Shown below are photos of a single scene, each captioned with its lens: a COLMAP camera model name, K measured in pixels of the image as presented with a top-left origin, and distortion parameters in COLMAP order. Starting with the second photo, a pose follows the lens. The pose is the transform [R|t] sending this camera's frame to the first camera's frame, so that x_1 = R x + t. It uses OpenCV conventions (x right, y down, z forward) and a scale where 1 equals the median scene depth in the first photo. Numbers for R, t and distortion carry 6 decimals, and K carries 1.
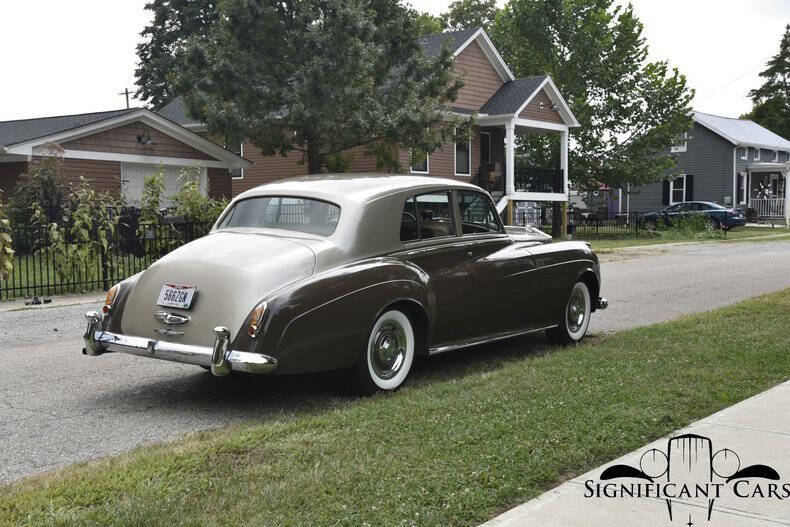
lens RADIAL K [[949.3, 0, 389.2], [0, 949.3, 263.8], [0, 0, 1]] dist [0.097291, 0.281584]
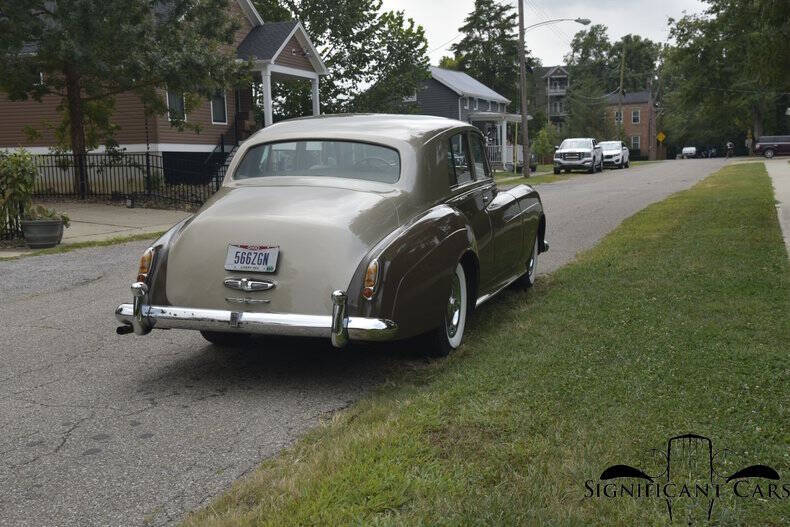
lens RADIAL K [[949.3, 0, 389.2], [0, 949.3, 263.8], [0, 0, 1]] dist [0.097291, 0.281584]
pose [[0.949339, -0.054701, 0.309456, -0.102681], [0.038811, 0.997604, 0.057278, -0.001397], [-0.311848, -0.042366, 0.949187, 0.043522]]
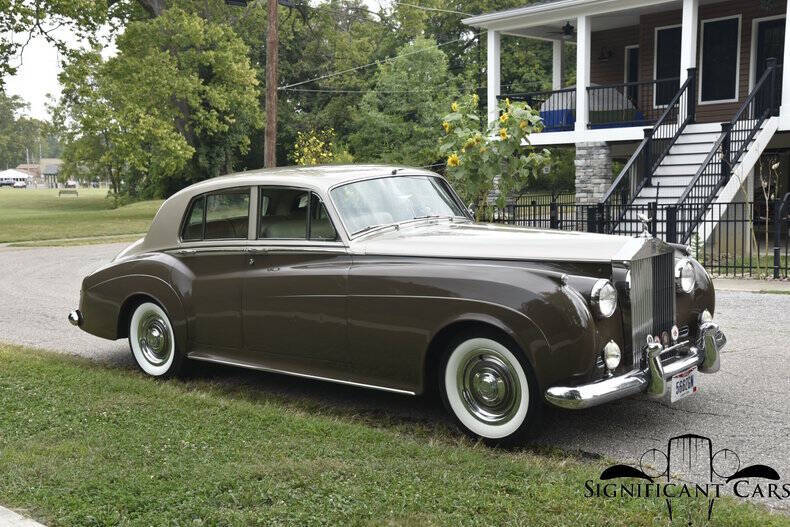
lens RADIAL K [[949.3, 0, 389.2], [0, 949.3, 263.8], [0, 0, 1]] dist [0.097291, 0.281584]
pose [[-0.083418, 0.090037, -0.992439, 0.312360], [-0.027086, 0.995337, 0.092576, -0.030608], [0.996146, 0.034604, -0.080591, 0.403179]]
